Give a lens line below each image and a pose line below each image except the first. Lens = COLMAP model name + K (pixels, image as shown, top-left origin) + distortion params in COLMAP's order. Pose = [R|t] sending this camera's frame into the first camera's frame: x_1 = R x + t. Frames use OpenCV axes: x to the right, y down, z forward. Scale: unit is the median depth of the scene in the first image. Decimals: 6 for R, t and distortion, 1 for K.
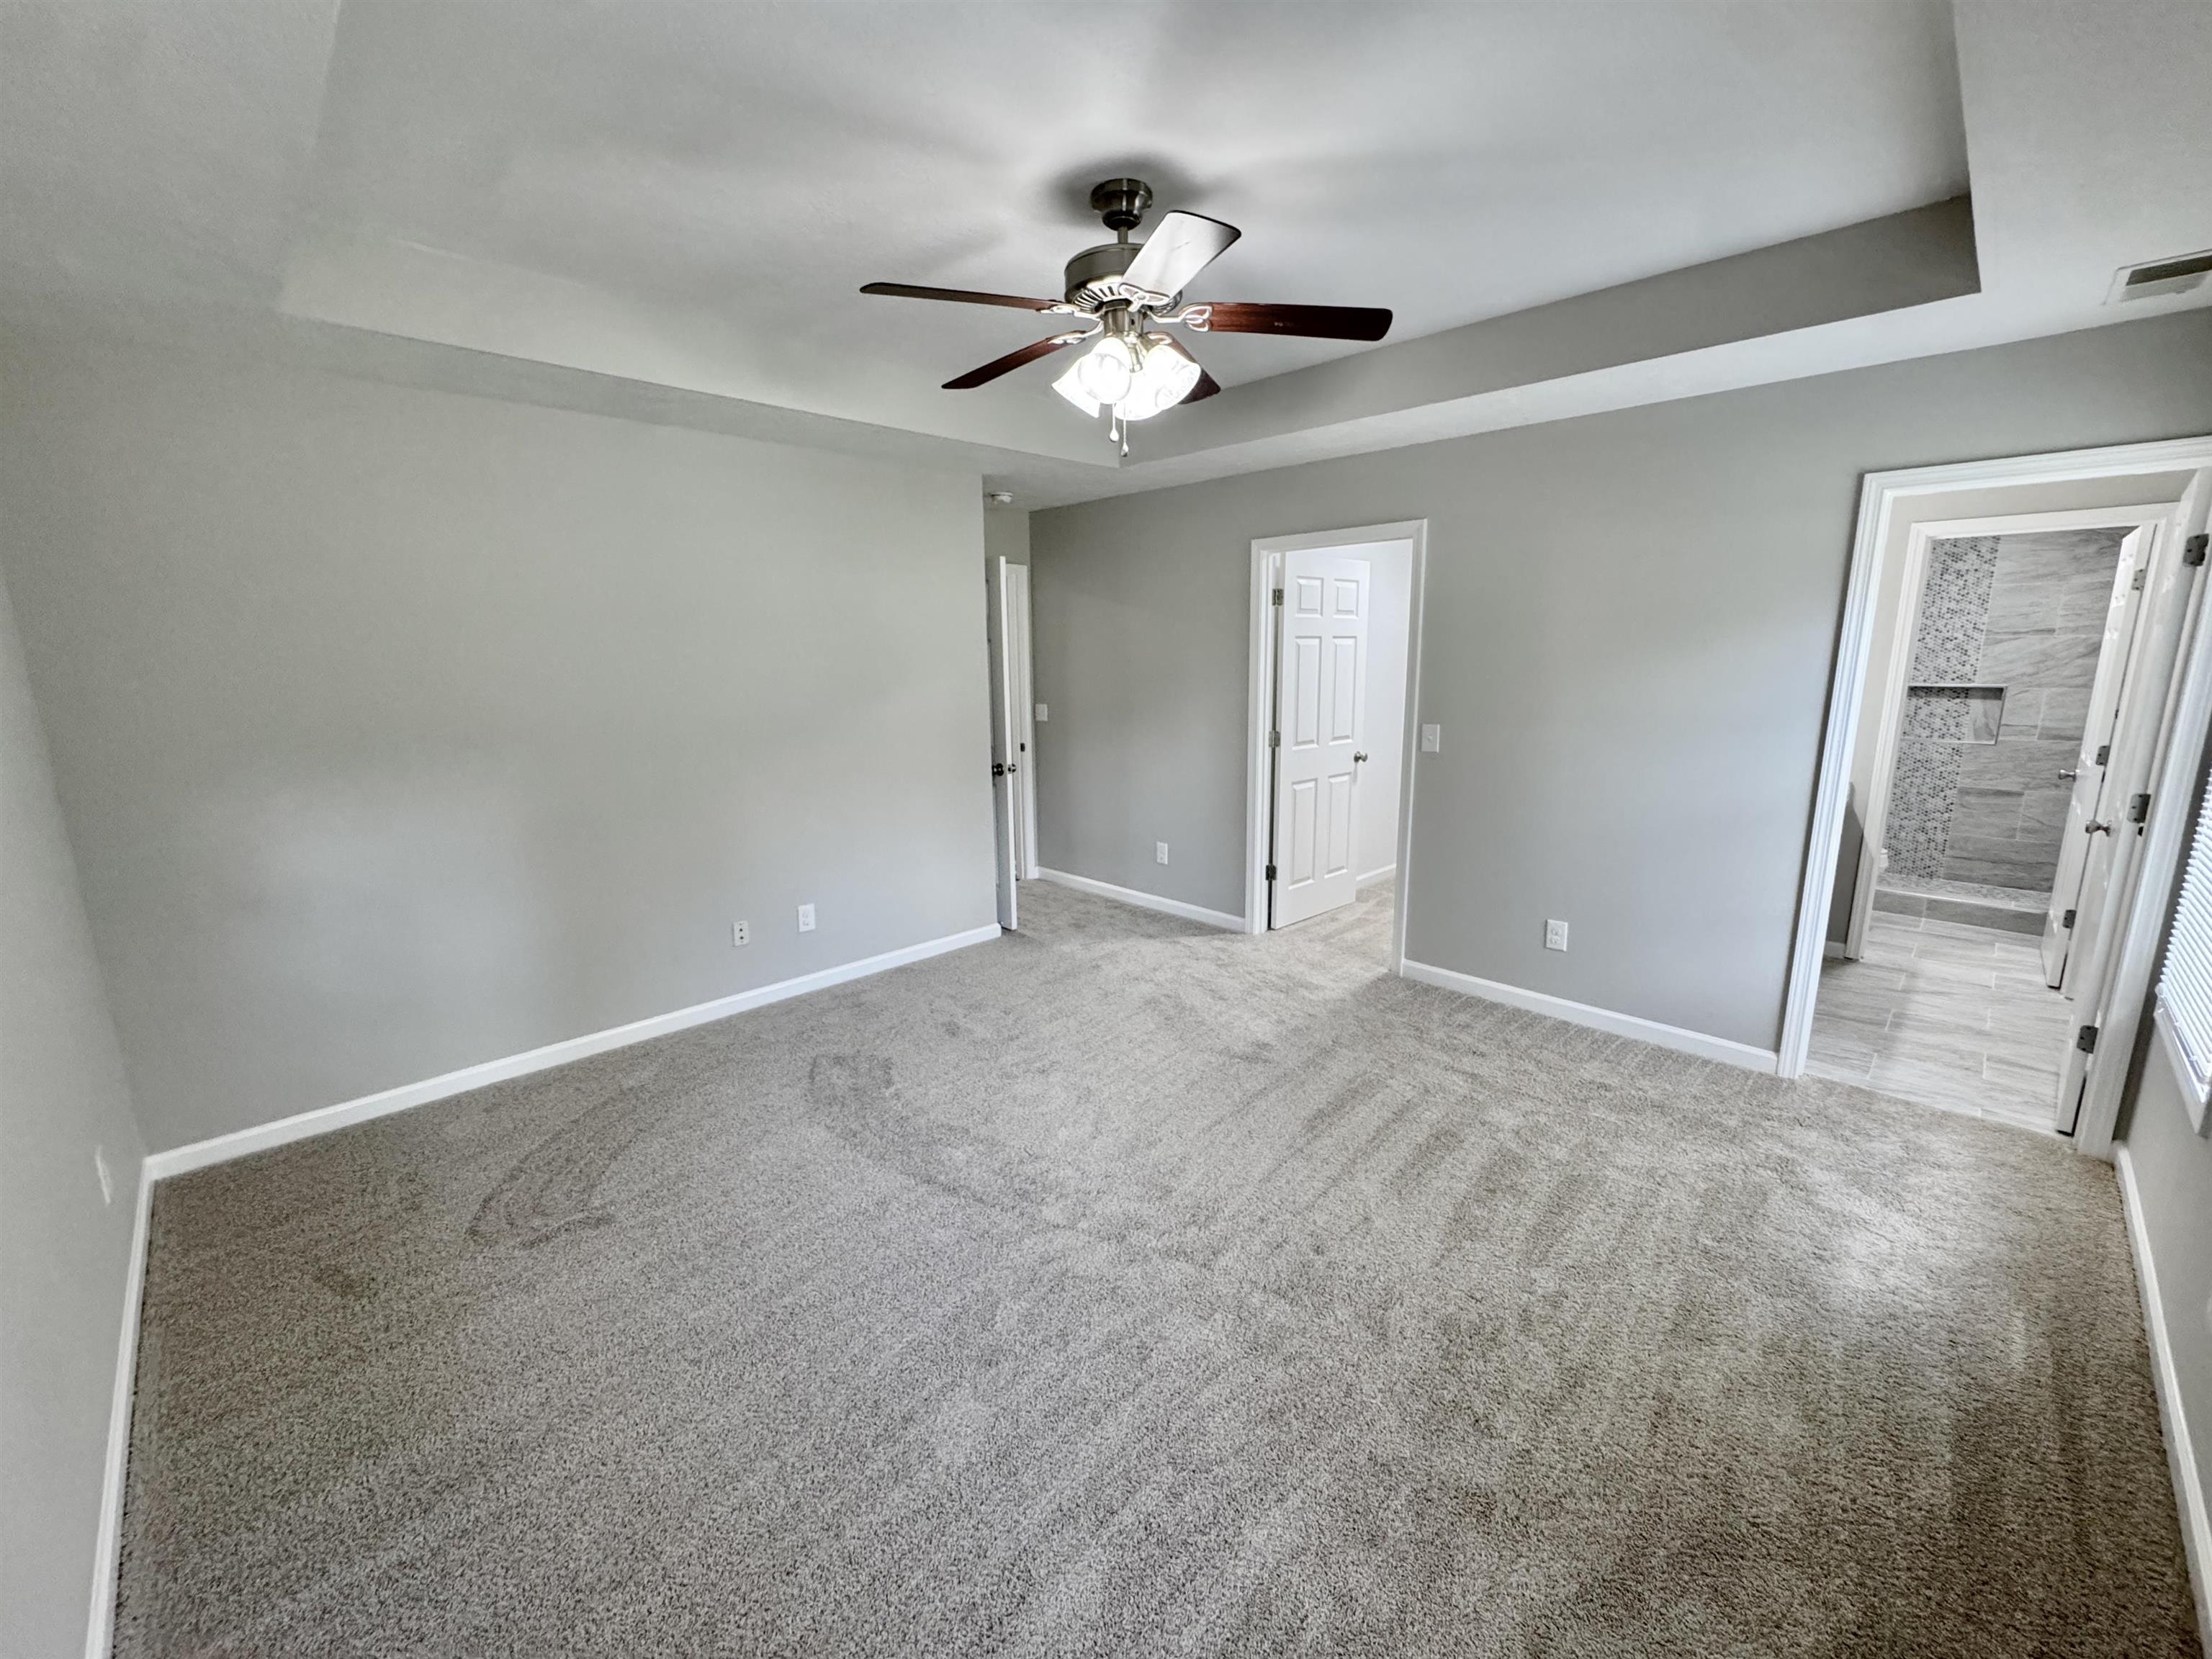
lens RADIAL K [[883.9, 0, 1117.5], [0, 883.9, 826.8], [0, 0, 1]] dist [-0.000388, 0.000295]
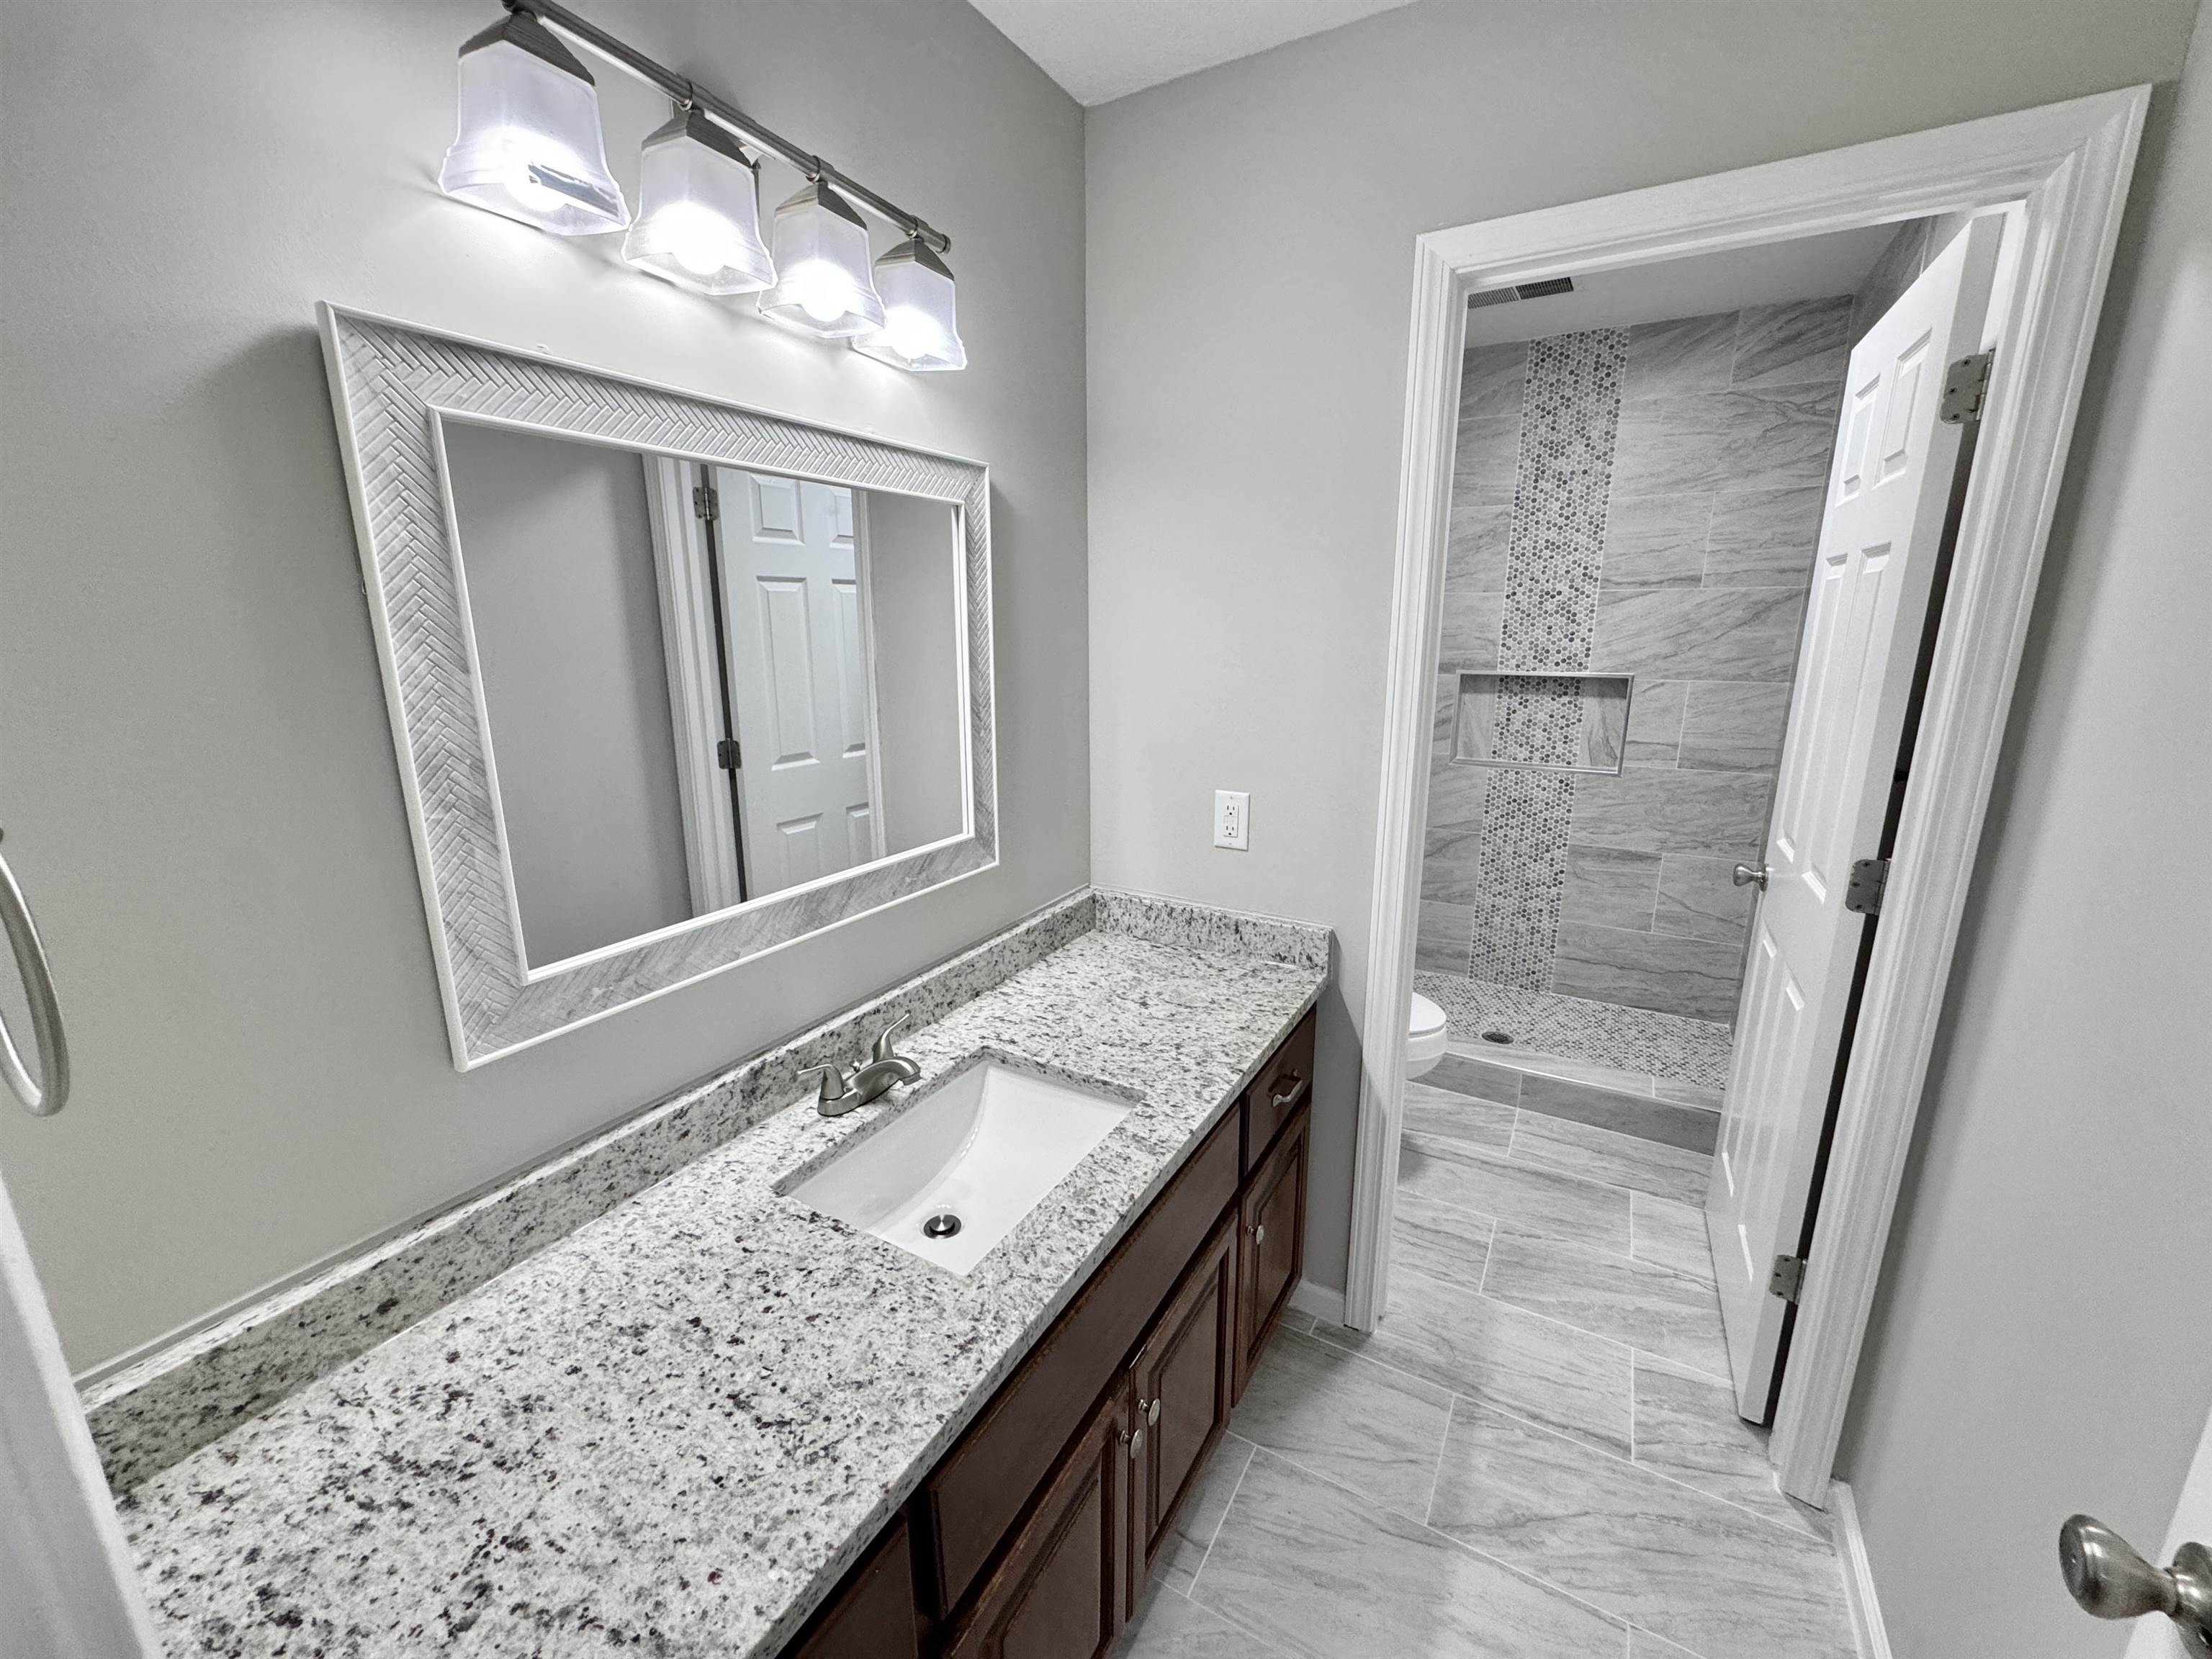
lens RADIAL K [[883.9, 0, 1098.1], [0, 883.9, 820.0], [0, 0, 1]] dist [-0.000388, 0.000295]
pose [[0.967834, -0.043315, 0.247834, 0.509819], [0.037923, 0.998929, 0.026491, -0.092141], [-0.248716, -0.016240, 0.968440, 0.515407]]
